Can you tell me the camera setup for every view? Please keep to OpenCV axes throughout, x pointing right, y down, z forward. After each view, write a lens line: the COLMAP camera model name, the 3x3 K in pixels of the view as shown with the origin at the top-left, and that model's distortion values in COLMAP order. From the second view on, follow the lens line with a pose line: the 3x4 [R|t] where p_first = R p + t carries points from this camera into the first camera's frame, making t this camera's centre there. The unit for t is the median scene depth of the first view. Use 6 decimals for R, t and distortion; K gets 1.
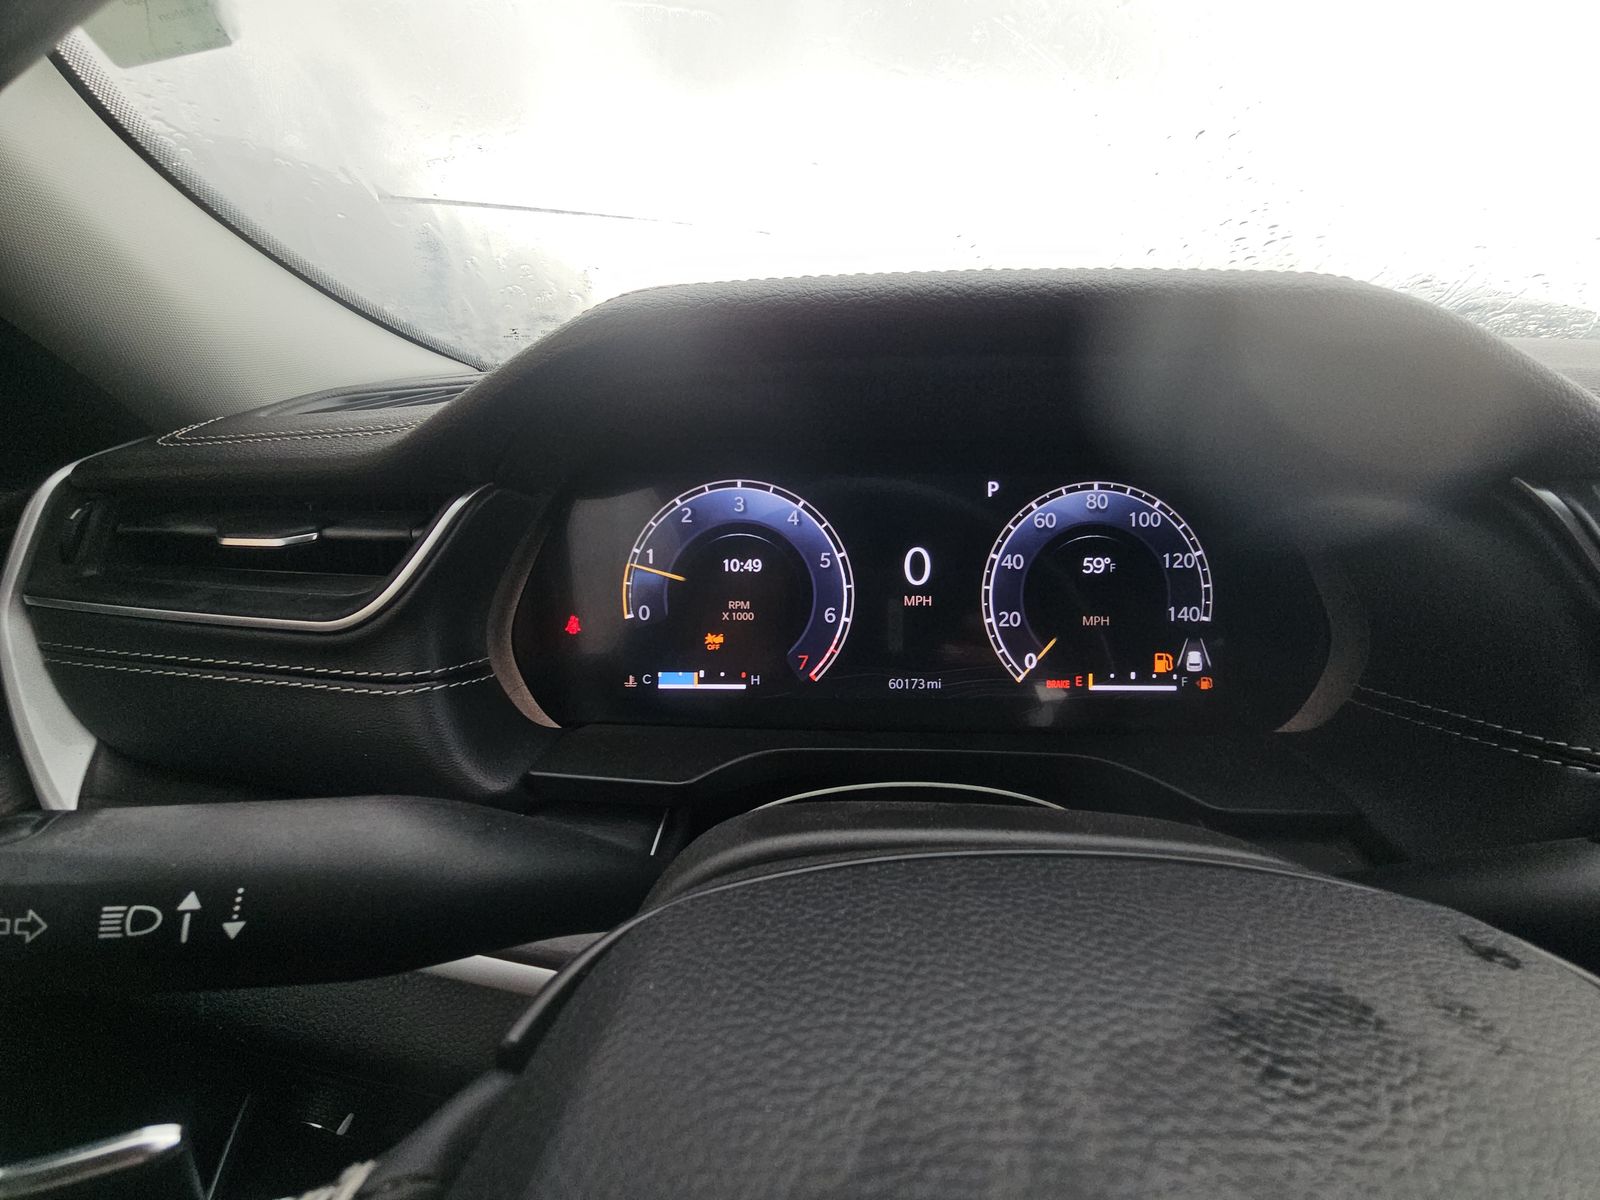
lens RADIAL K [[677.9, 0, 800.4], [0, 677.9, 596.6], [0, 0, 1]] dist [0.004705, -0.007702]
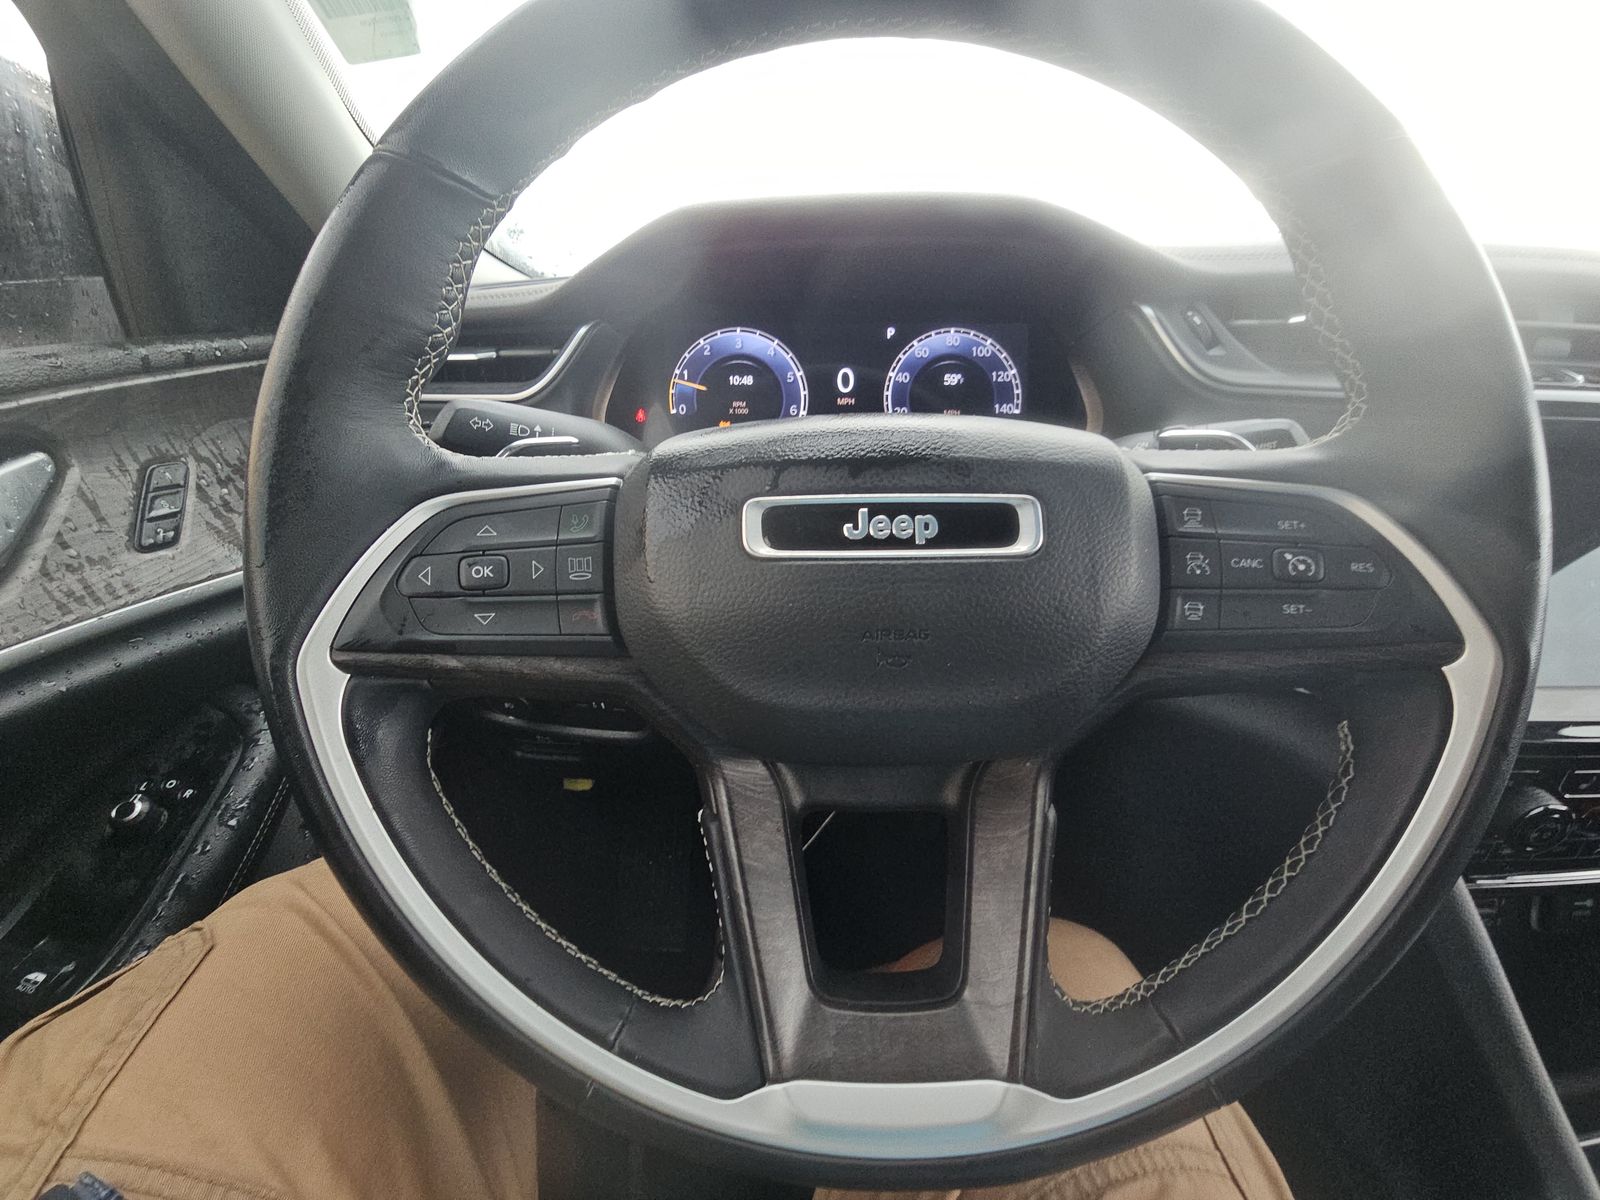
lens RADIAL K [[677.9, 0, 801.5], [0, 677.9, 602.1], [0, 0, 1]] dist [0.004705, -0.007702]
pose [[0.999979, -0.004380, 0.004865, 0.053357], [0.004065, 0.998009, 0.062939, 0.395860], [-0.005131, -0.062918, 0.998006, -0.705136]]
